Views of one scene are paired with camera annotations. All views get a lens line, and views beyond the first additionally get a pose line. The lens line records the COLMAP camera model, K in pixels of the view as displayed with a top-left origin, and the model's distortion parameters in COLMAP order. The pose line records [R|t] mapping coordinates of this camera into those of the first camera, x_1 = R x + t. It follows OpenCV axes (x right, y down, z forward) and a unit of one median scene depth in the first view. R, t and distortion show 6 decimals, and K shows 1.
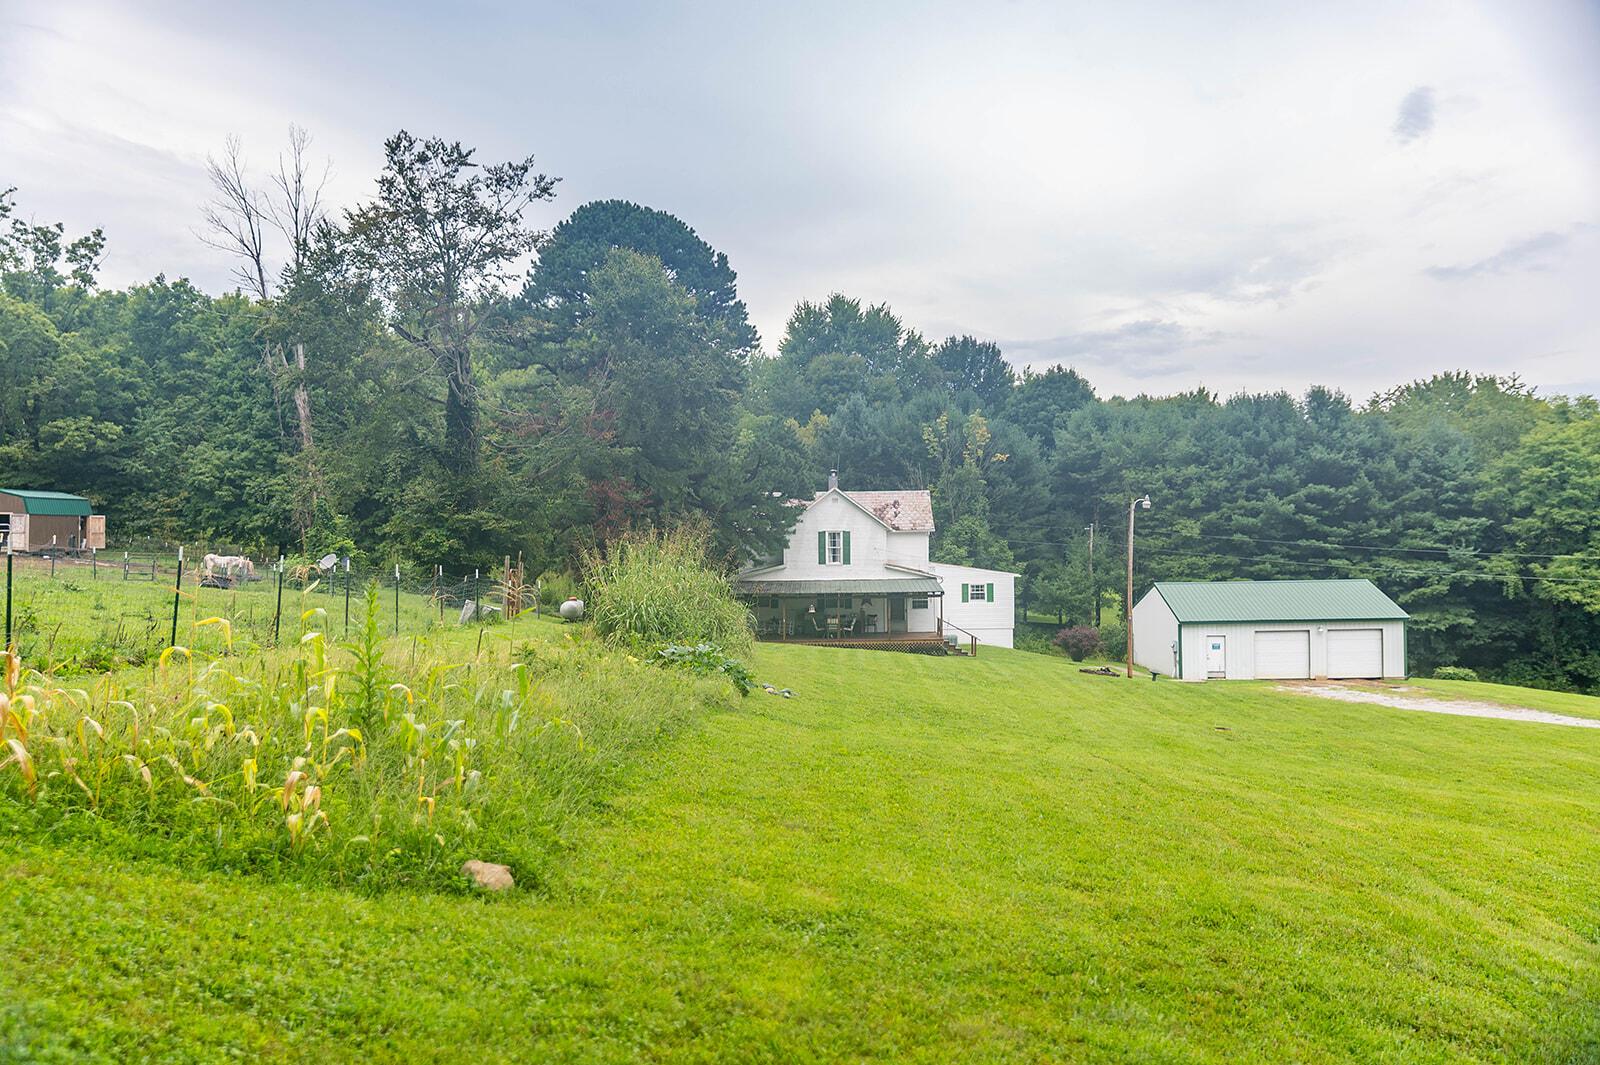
lens RADIAL K [[1348.0, 0, 800.0], [0, 1348.0, 532.5], [0, 0, 1]] dist [0.000822, 0.002133]
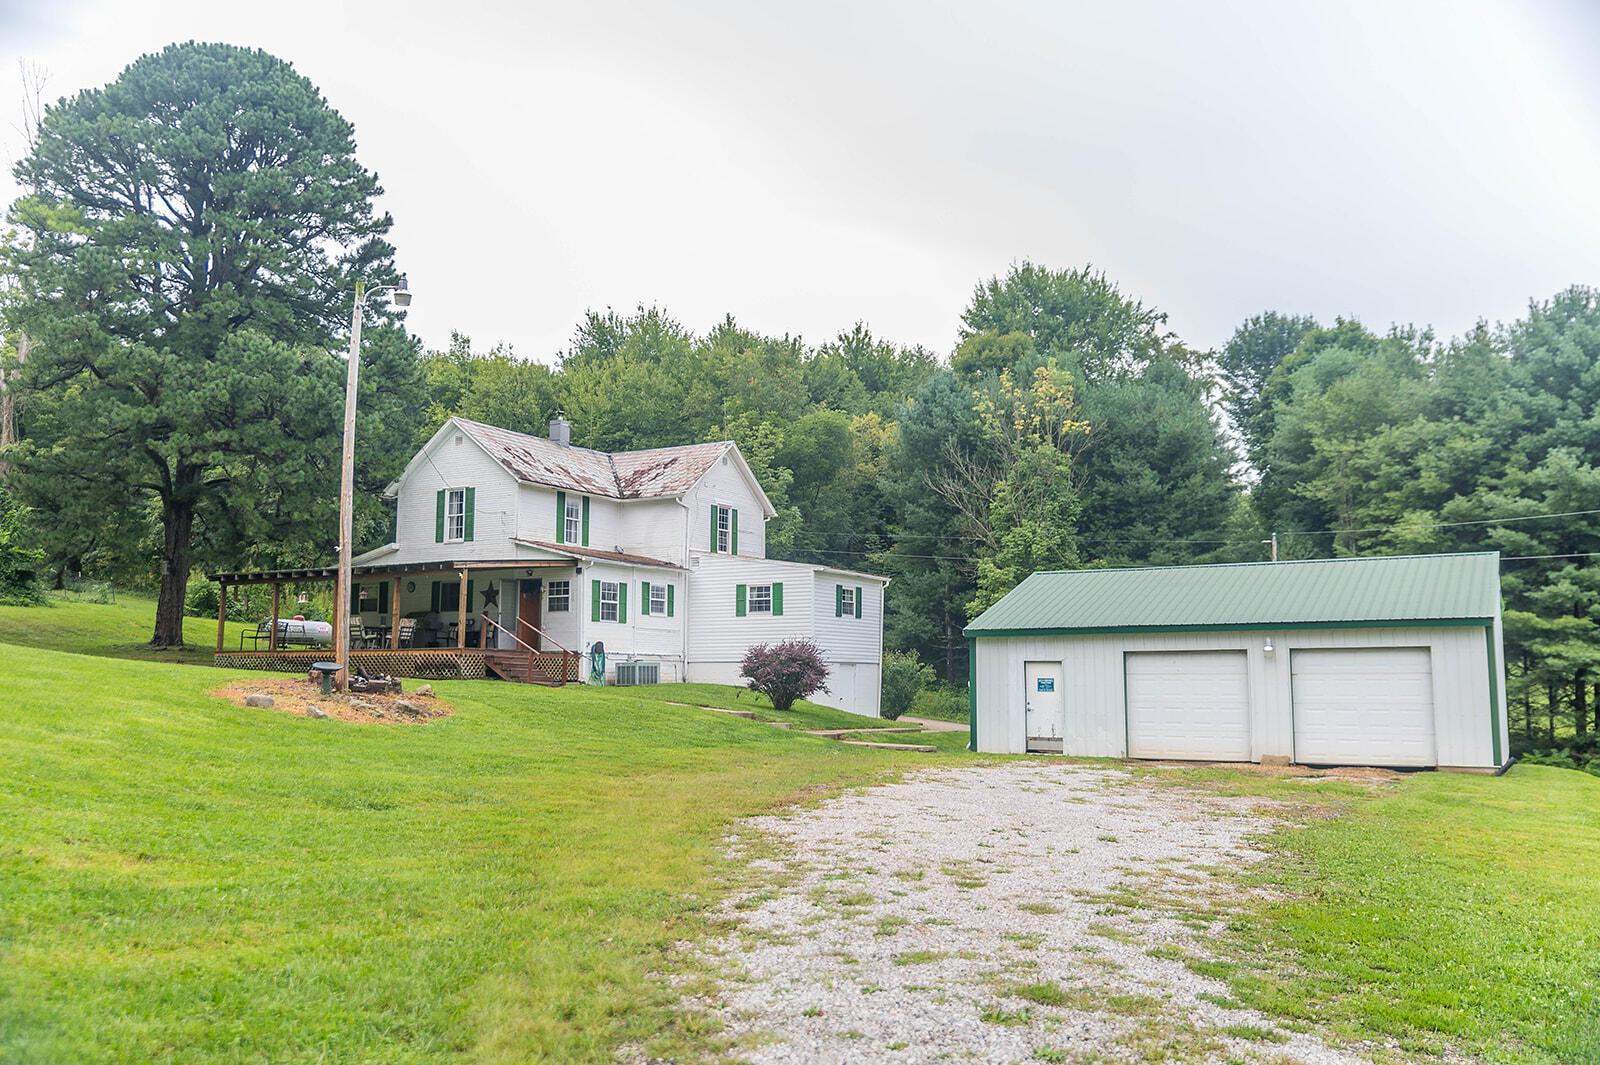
lens RADIAL K [[1348.0, 0, 800.0], [0, 1348.0, 532.5], [0, 0, 1]] dist [0.000822, 0.002133]
pose [[0.875580, -0.038336, -0.481550, 0.451255], [-0.010405, 0.995118, -0.098140, 0.076632], [0.482961, 0.090940, 0.870907, 0.523408]]
